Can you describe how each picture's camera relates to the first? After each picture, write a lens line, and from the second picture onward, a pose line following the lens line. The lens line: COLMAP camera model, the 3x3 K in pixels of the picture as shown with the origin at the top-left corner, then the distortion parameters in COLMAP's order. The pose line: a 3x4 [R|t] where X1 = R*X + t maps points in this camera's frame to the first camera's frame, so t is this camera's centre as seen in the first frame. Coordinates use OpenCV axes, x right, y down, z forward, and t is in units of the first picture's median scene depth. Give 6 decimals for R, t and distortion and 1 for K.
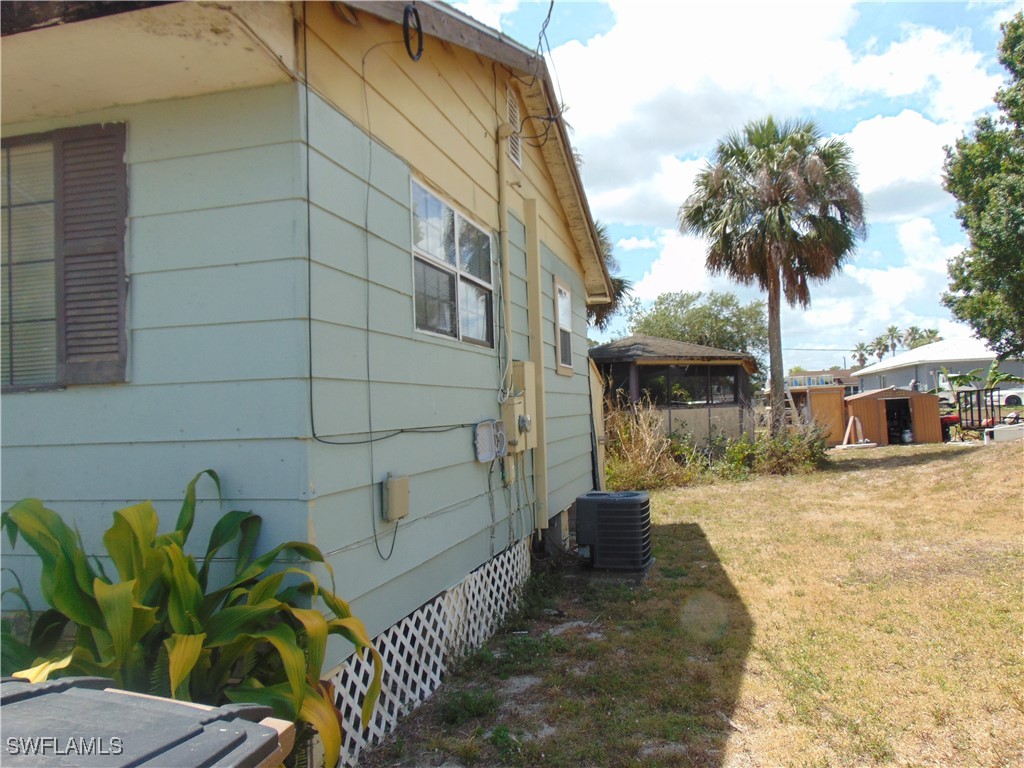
lens RADIAL K [[769.4, 0, 508.1], [0, 769.4, 382.0], [0, 0, 1]] dist [-0.007081, 0.054030]
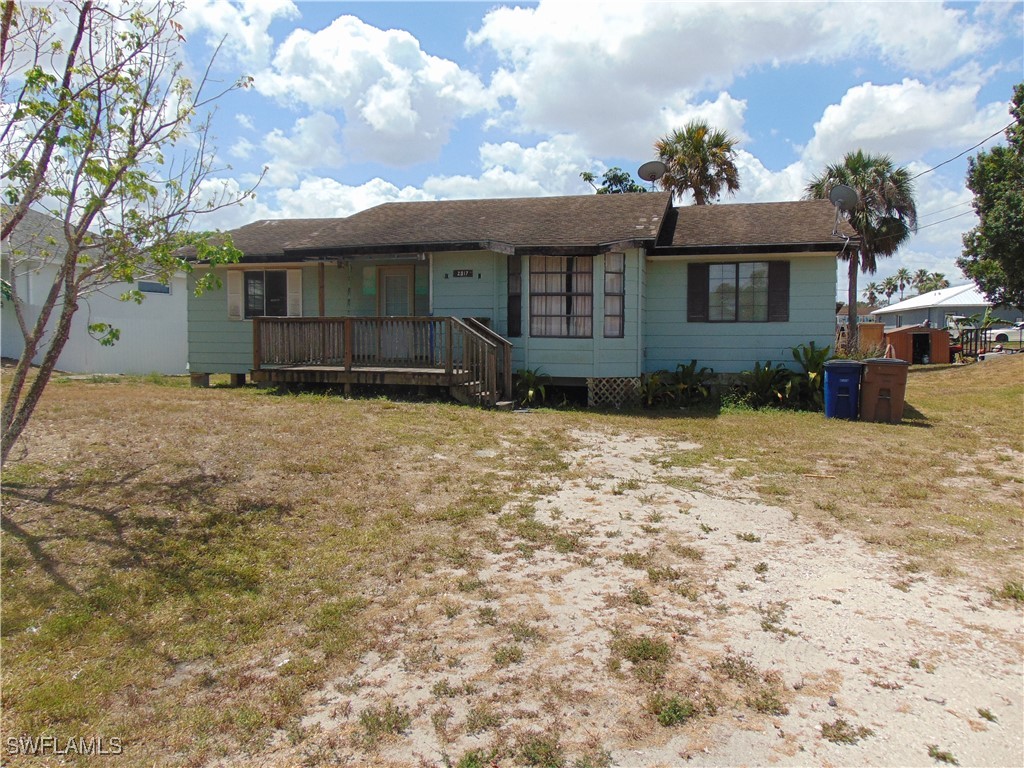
lens RADIAL K [[769.4, 0, 512.7], [0, 769.4, 377.0], [0, 0, 1]] dist [-0.007081, 0.054030]
pose [[0.999391, 0.033181, 0.010838, -0.249117], [-0.034041, 0.995148, 0.092311, -0.003928], [-0.007723, -0.092624, 0.995671, -0.404350]]
